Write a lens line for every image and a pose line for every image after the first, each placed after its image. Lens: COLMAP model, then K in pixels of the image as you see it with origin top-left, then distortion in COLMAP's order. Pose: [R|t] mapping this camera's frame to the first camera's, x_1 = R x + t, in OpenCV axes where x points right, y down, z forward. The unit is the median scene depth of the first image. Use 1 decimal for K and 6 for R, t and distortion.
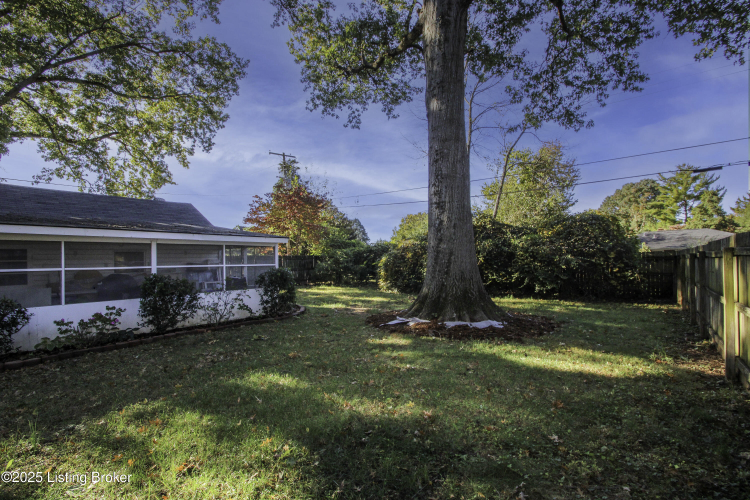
lens RADIAL K [[344.1, 0, 380.5], [0, 344.1, 256.8], [0, 0, 1]] dist [-0.009598, -0.001474]
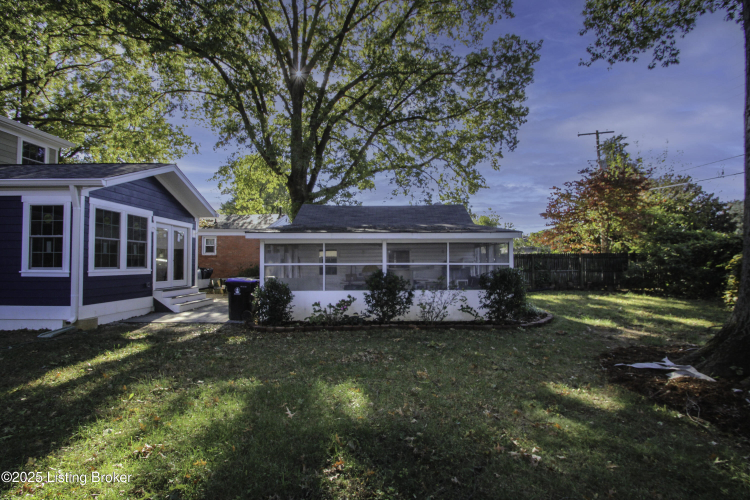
lens RADIAL K [[344.1, 0, 380.5], [0, 344.1, 256.8], [0, 0, 1]] dist [-0.009598, -0.001474]
pose [[0.610840, 0.002040, -0.791752, 0.101298], [0.001487, 0.999992, 0.003723, 0.001027], [0.791753, -0.003451, 0.610832, 0.129437]]
